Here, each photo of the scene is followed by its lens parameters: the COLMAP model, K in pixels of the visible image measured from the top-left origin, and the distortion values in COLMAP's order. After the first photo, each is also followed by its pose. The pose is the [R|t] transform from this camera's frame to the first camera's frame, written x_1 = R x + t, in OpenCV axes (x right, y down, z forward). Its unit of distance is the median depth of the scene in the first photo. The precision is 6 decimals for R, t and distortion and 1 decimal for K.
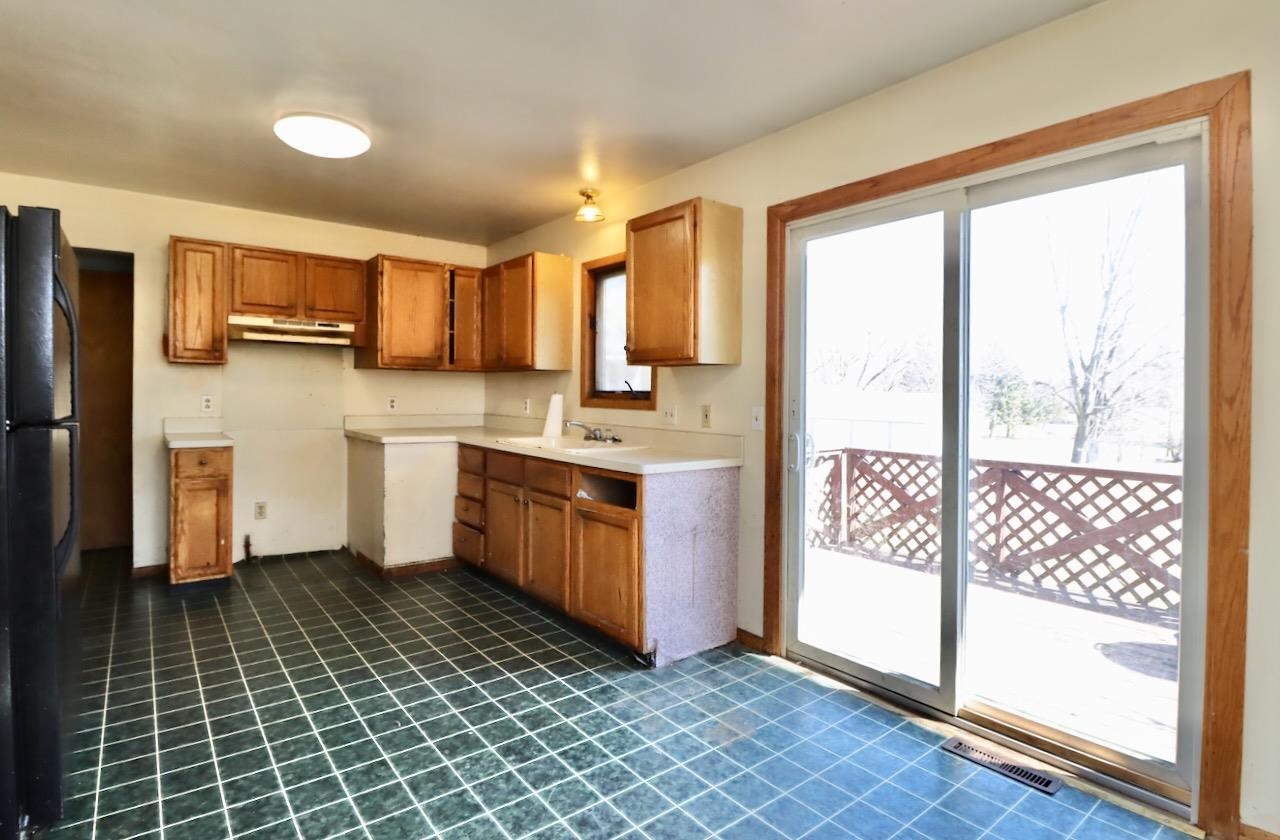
lens RADIAL K [[650.9, 0, 623.6], [0, 650.9, 399.3], [0, 0, 1]] dist [-0.003694, -0.001211]
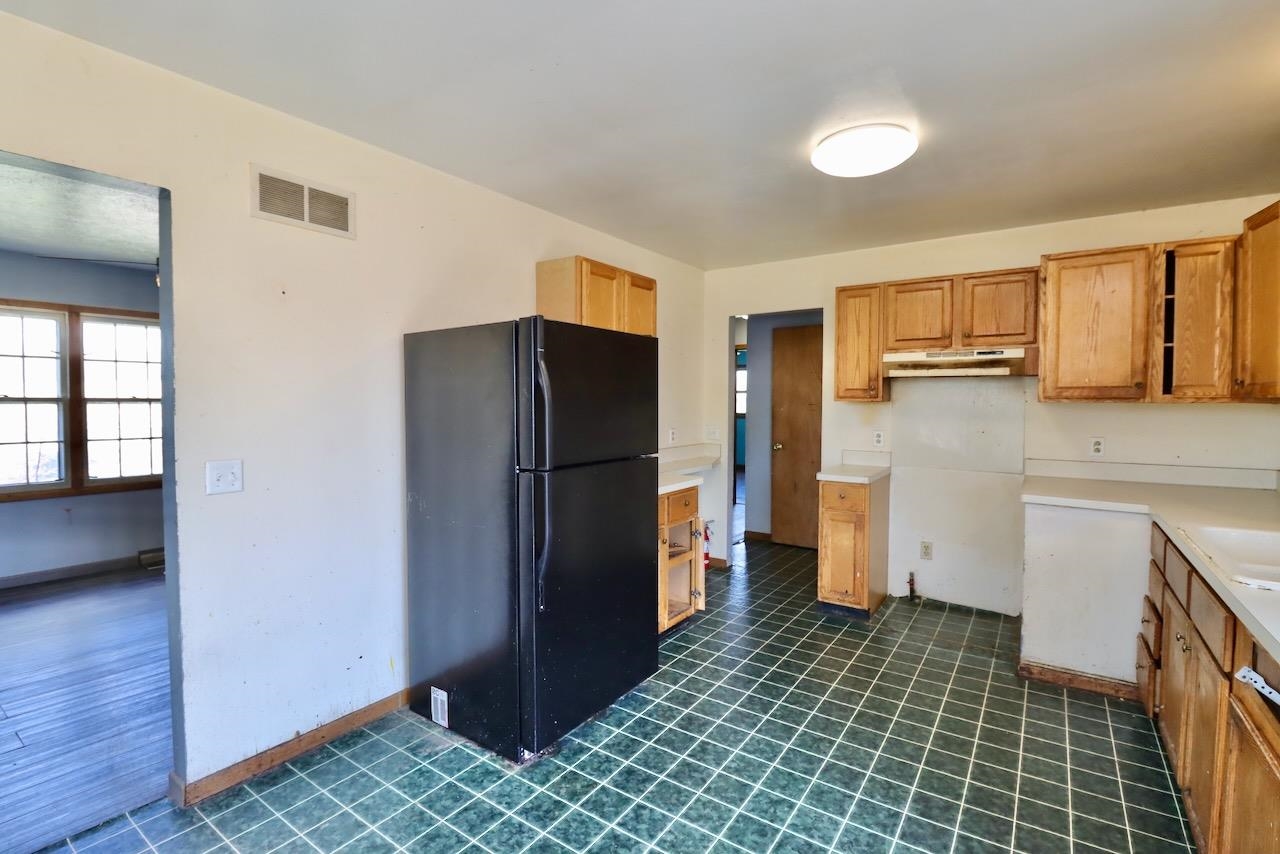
lens RADIAL K [[595.6, 0, 625.3], [0, 595.6, 422.9], [0, 0, 1]] dist [0.000007, -0.011978]
pose [[0.295795, 0.022546, -0.954985, 0.158863], [-0.005962, 0.999746, 0.021756, -0.037607], [0.955233, -0.000741, 0.295854, 0.325220]]
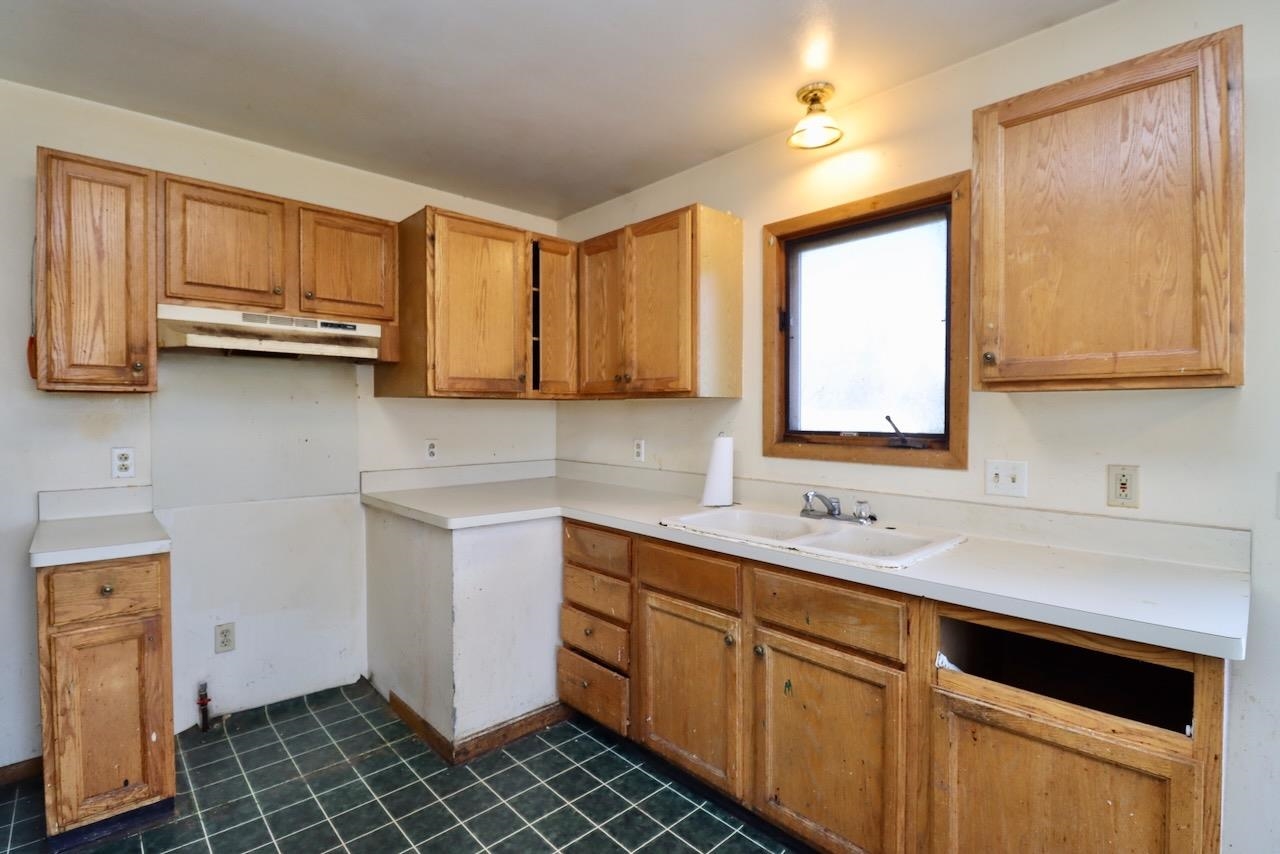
lens RADIAL K [[595.6, 0, 625.3], [0, 595.6, 422.9], [0, 0, 1]] dist [0.000007, -0.011978]
pose [[0.995237, -0.012924, 0.096624, -0.255975], [0.012107, 0.999886, 0.009035, -0.027602], [-0.096729, -0.007822, 0.995280, 0.447098]]
